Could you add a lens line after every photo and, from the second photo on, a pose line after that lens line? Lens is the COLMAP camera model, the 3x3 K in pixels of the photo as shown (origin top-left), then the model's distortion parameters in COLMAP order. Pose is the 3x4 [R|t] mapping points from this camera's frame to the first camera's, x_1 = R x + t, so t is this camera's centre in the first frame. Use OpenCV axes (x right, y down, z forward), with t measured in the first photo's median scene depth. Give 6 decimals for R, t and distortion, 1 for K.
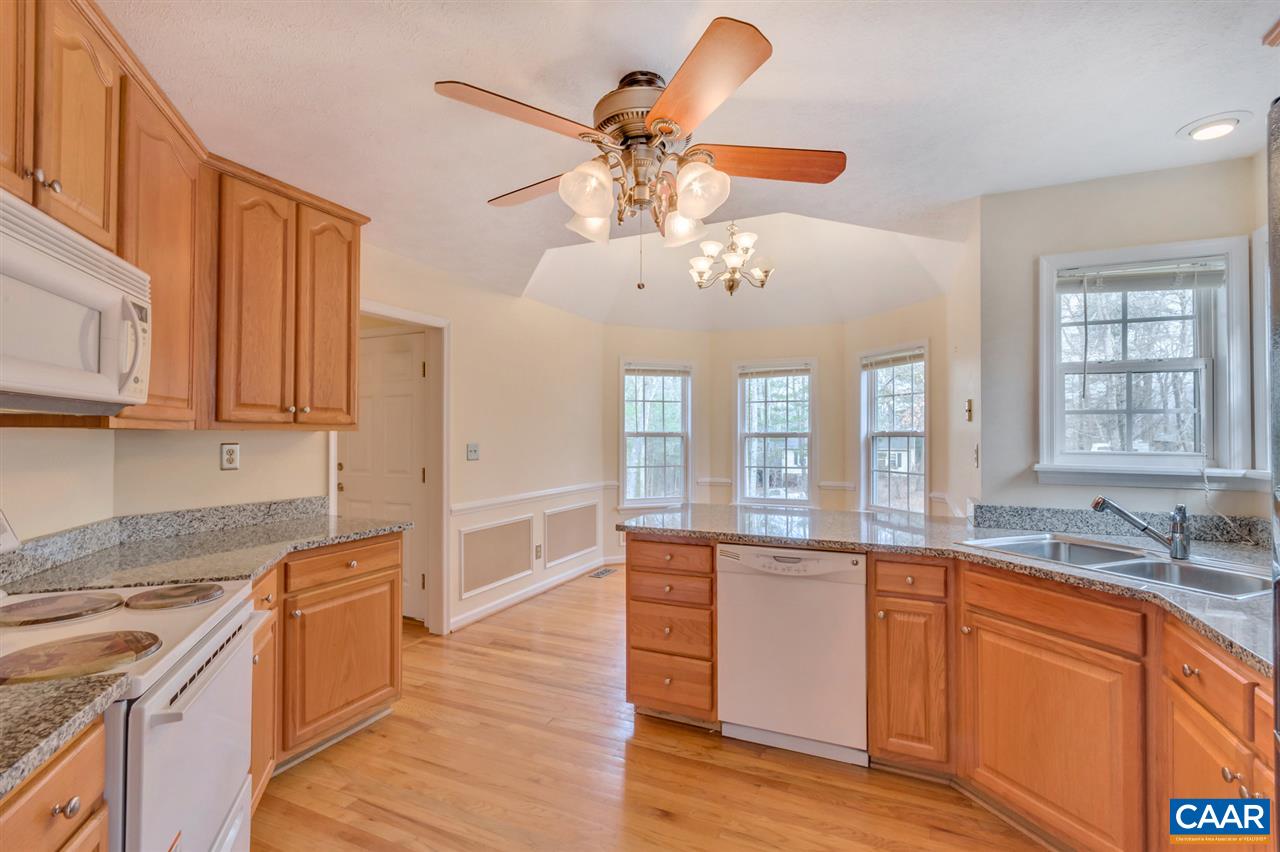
lens RADIAL K [[573.1, 0, 633.2], [0, 573.1, 425.5], [0, 0, 1]] dist [-0.000253, 0.000231]
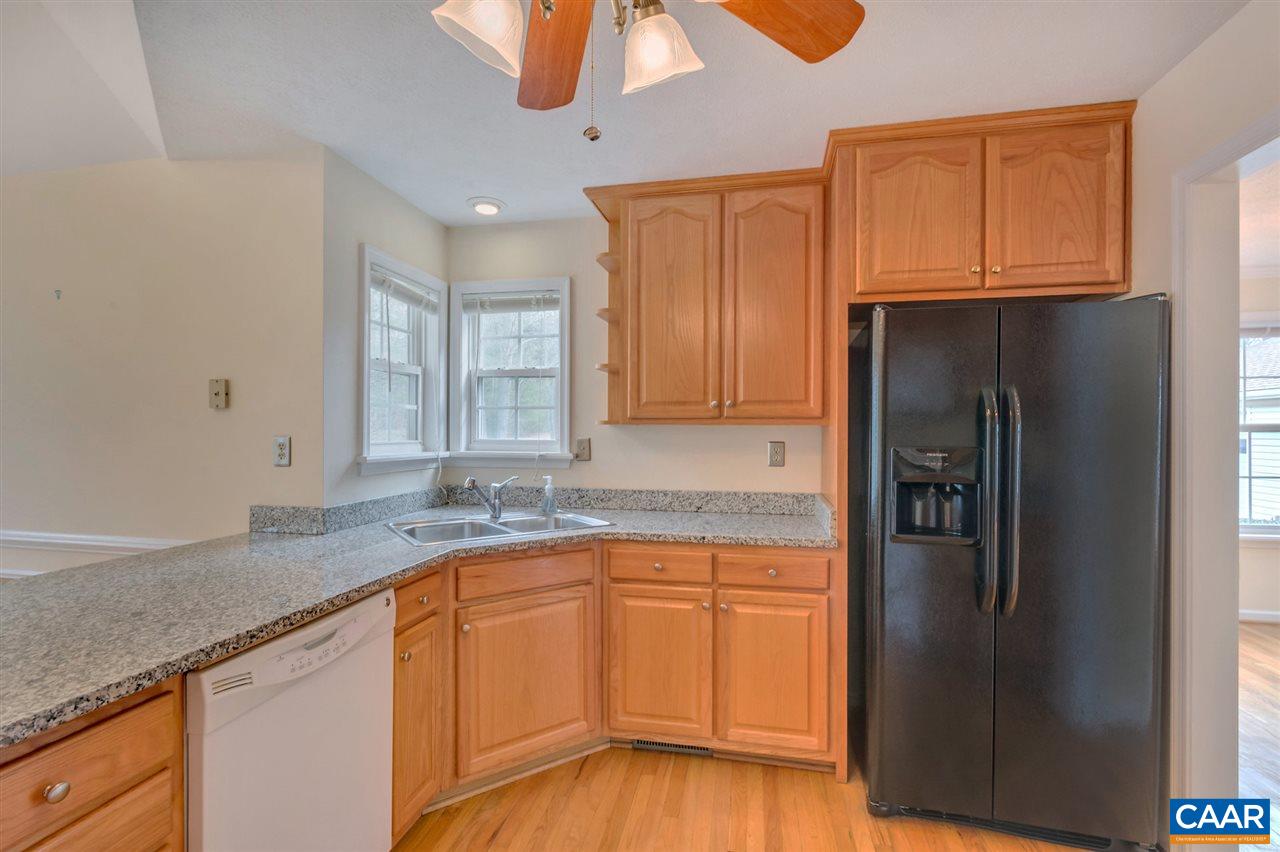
lens RADIAL K [[573.1, 0, 639.3], [0, 573.1, 430.1], [0, 0, 1]] dist [-0.000253, 0.000231]
pose [[-0.225321, -0.004590, 0.974274, -0.380004], [-0.016521, 0.999863, 0.000890, 0.015971], [-0.974145, -0.015896, -0.225366, 0.839023]]
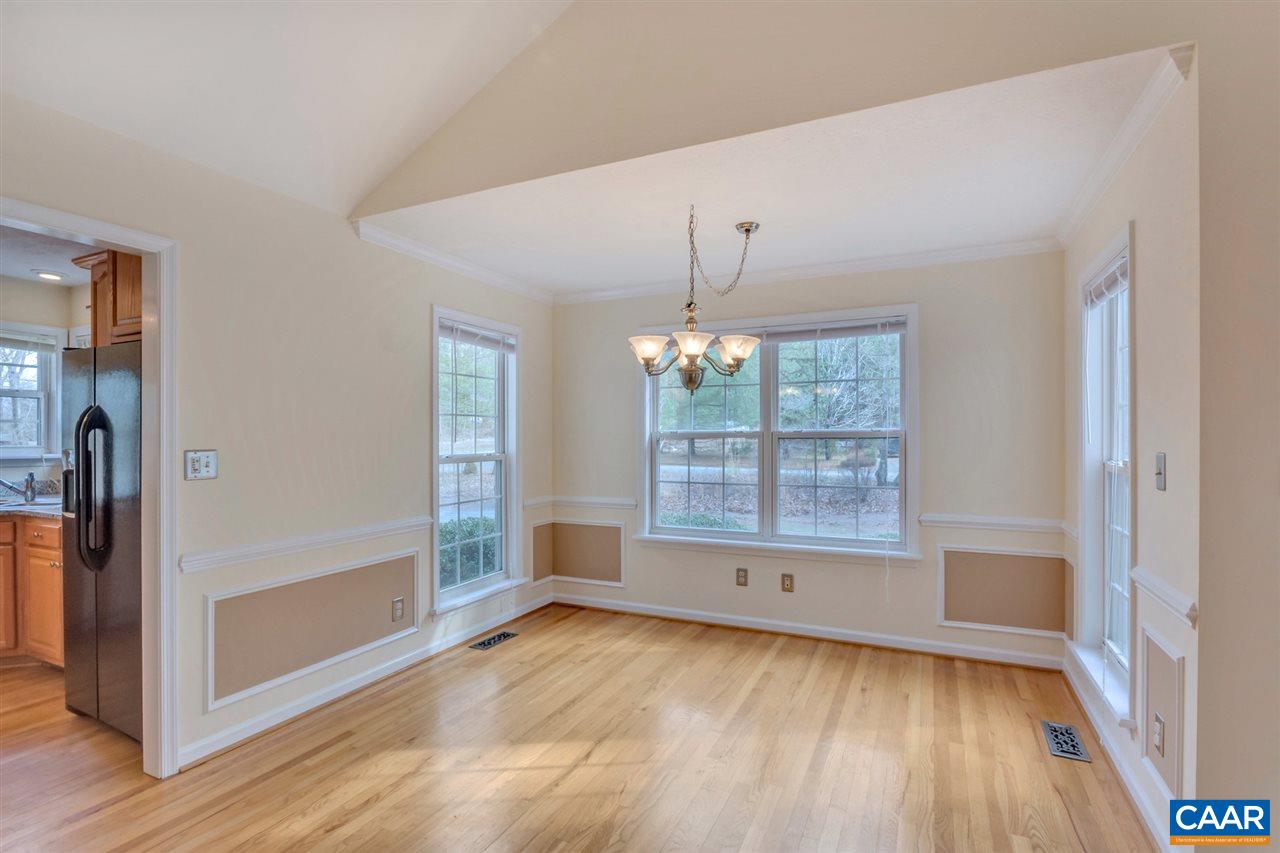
lens RADIAL K [[612.2, 0, 641.1], [0, 612.2, 434.6], [0, 0, 1]] dist [-0.004390, -0.001292]
pose [[0.008324, -0.003181, 0.999960, -0.876826], [-0.013899, 0.999898, 0.003297, -0.018201], [-0.999869, -0.013926, 0.008279, -0.870417]]
